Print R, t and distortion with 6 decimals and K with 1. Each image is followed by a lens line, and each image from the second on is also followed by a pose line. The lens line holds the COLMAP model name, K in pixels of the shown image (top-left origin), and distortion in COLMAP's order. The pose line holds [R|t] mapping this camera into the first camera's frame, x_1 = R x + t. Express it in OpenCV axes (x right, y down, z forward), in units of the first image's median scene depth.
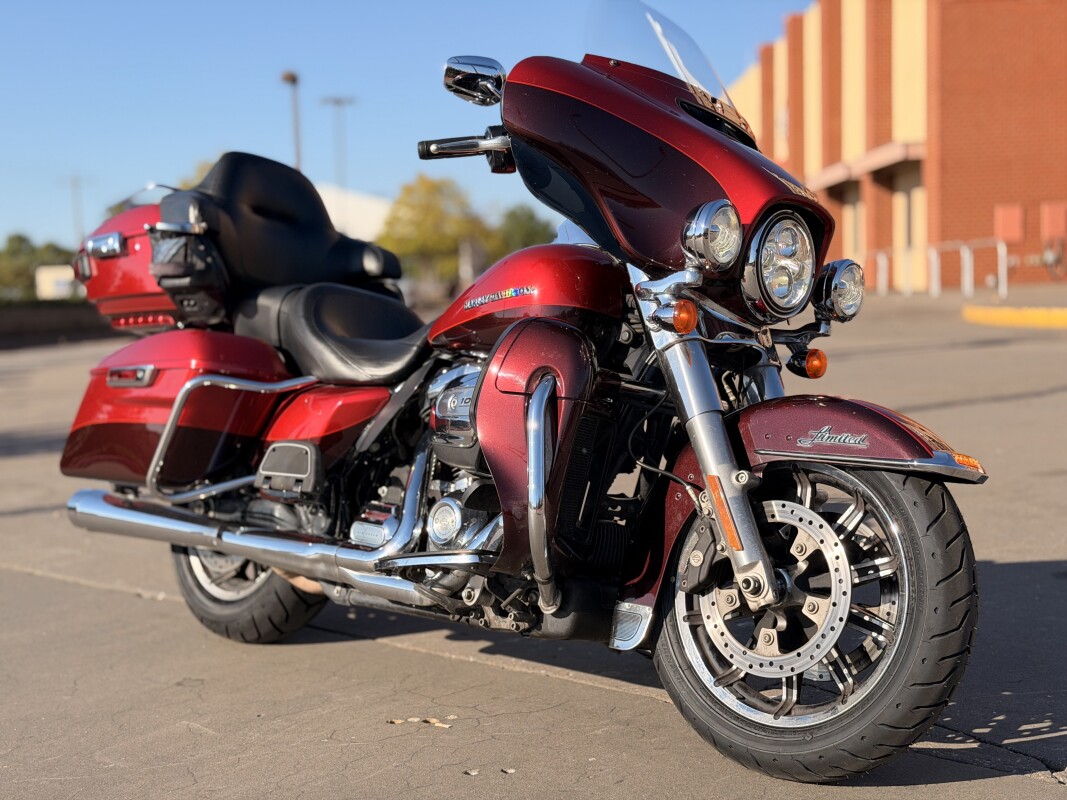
lens RADIAL K [[1505.2, 0, 533.4], [0, 1505.2, 430.7], [0, 0, 1]] dist [0.131647, -0.024603]
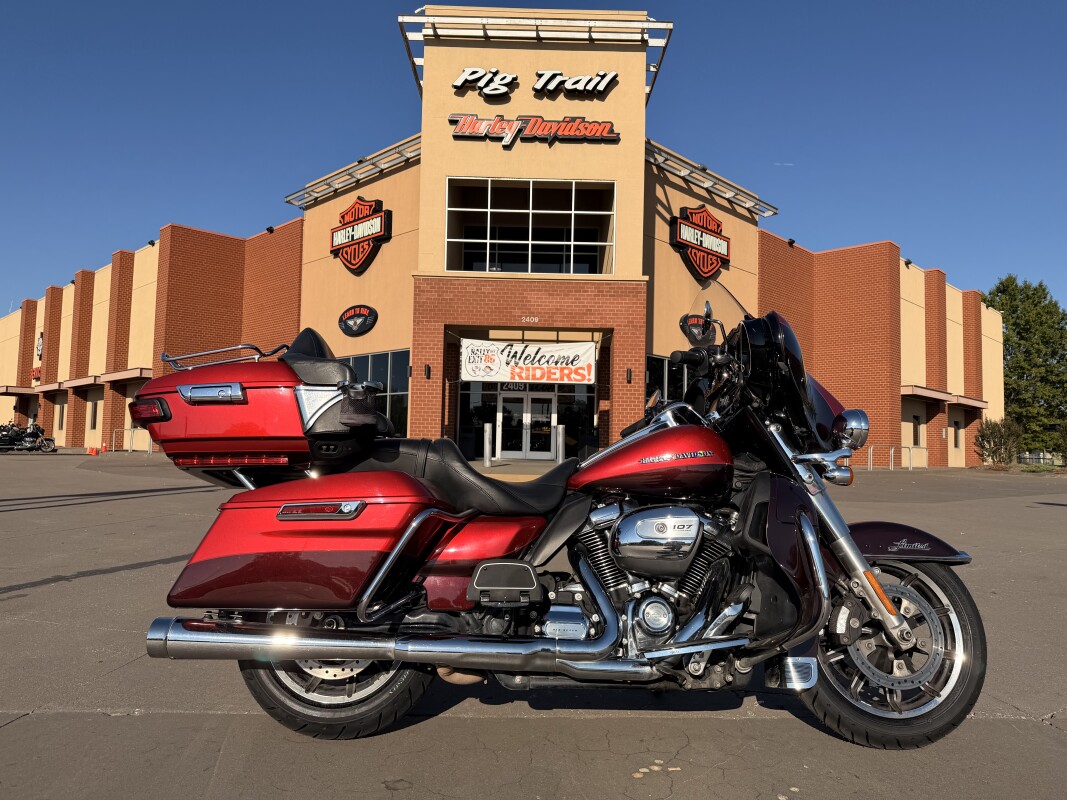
lens RADIAL K [[761.6, 0, 533.5], [0, 761.6, 400.0], [0, 0, 1]] dist [0.006896, 0.000621]
pose [[0.719584, 0.084326, 0.689266, -0.727952], [0.029752, 0.987944, -0.151927, -0.034417], [-0.693767, 0.129831, 0.708400, 0.642365]]
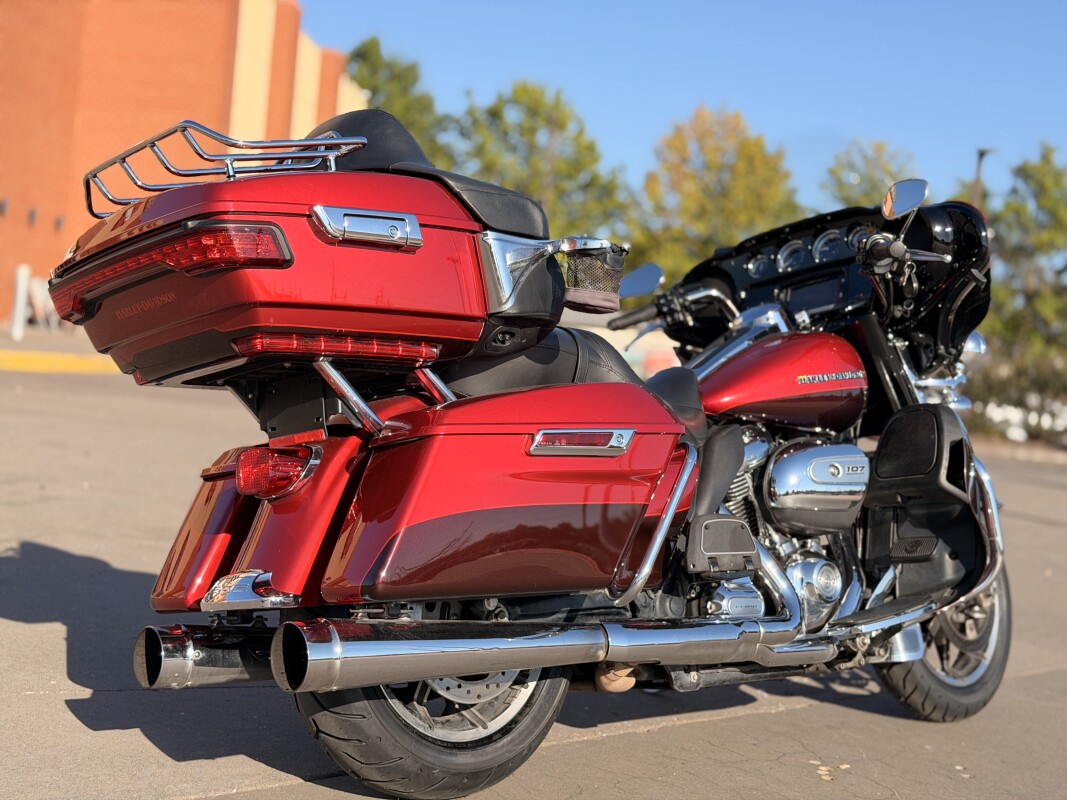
lens RADIAL K [[1505.2, 0, 533.4], [0, 1505.2, 430.7], [0, 0, 1]] dist [0.131647, -0.024603]
pose [[0.073678, -0.012513, 0.997204, -1.294746], [-0.001948, 0.999918, 0.012691, -0.065182], [-0.997280, -0.002877, 0.073647, 1.283420]]
